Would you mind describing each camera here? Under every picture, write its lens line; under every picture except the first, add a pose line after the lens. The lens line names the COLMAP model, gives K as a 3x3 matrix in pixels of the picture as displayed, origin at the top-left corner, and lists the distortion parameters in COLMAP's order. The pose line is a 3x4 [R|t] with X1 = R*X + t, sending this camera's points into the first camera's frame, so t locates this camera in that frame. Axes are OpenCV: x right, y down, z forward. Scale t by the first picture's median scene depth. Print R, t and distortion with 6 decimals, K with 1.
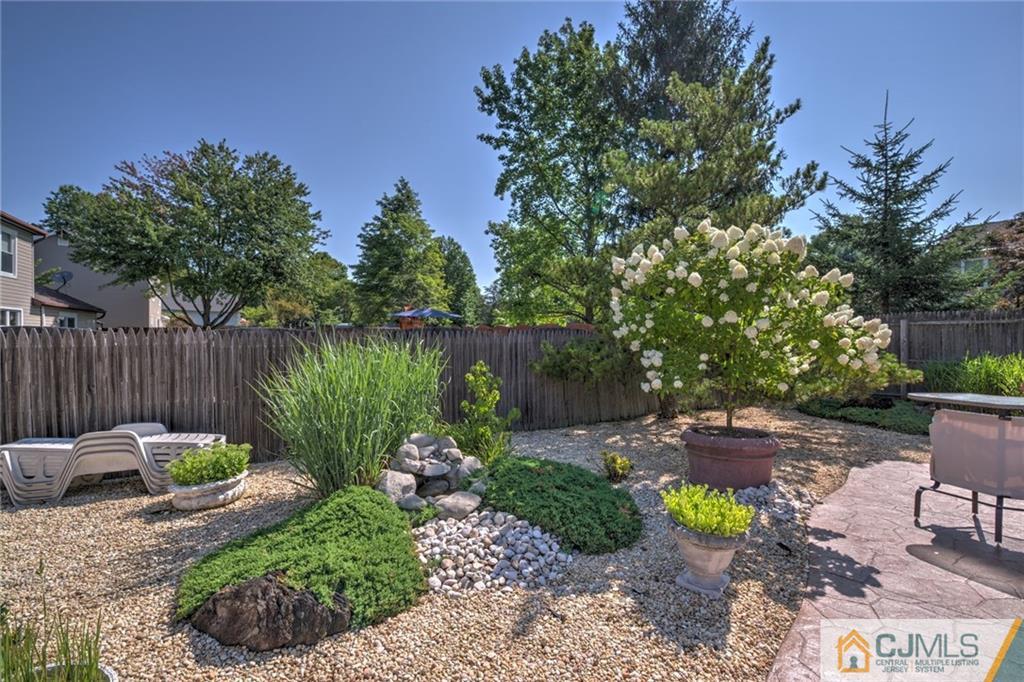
lens RADIAL K [[439.4, 0, 511.2], [0, 439.4, 341.1], [0, 0, 1]] dist [-0.010585, -0.007169]
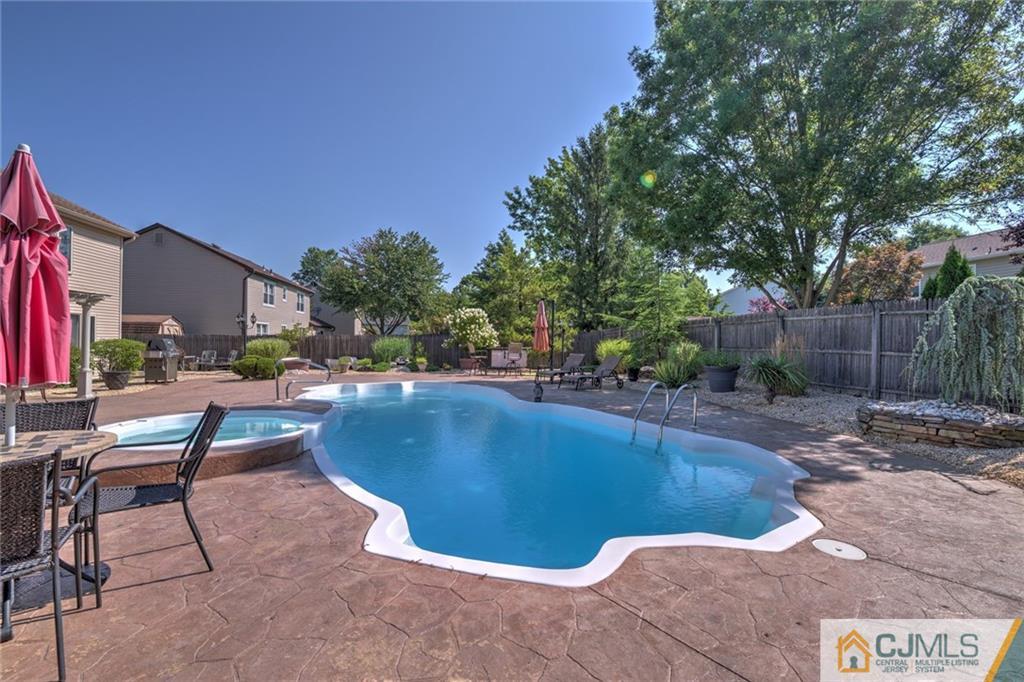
lens RADIAL K [[439.4, 0, 518.3], [0, 439.4, 338.5], [0, 0, 1]] dist [-0.010585, -0.007169]
pose [[0.943395, -0.006188, -0.331612, 0.444495], [-0.000914, 0.999774, -0.021257, 0.020888], [0.331669, 0.020357, 0.943176, -0.529665]]
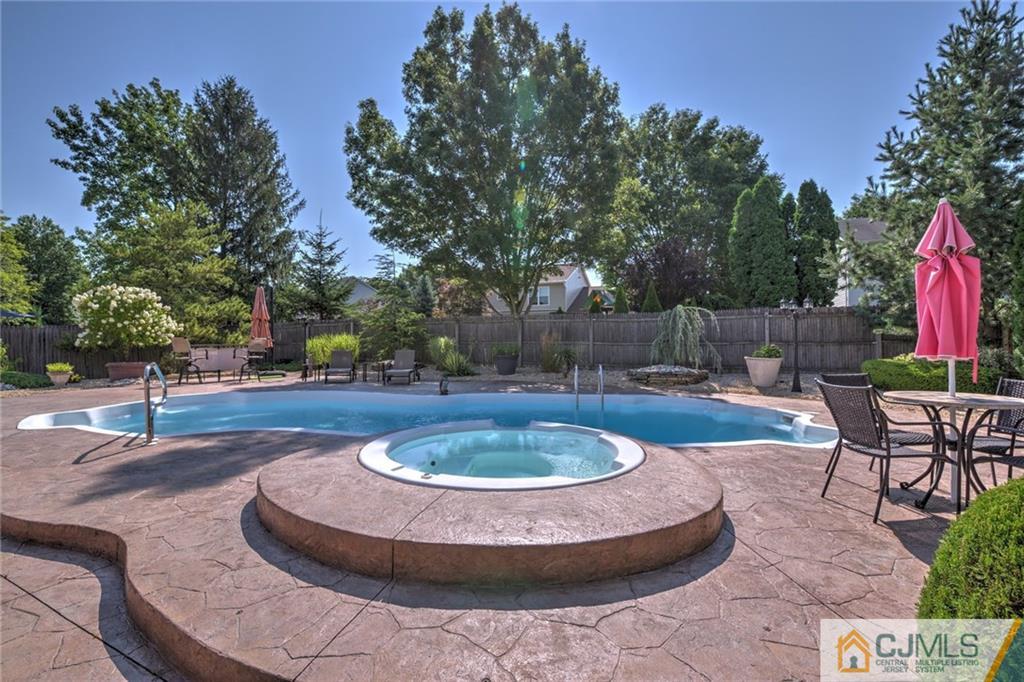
lens RADIAL K [[439.4, 0, 518.6], [0, 439.4, 342.1], [0, 0, 1]] dist [-0.010585, -0.007169]
pose [[0.781212, -0.008763, 0.624204, 0.143072], [0.011653, 0.999932, -0.000546, 0.021696], [-0.624157, 0.007700, 0.781261, -0.515214]]
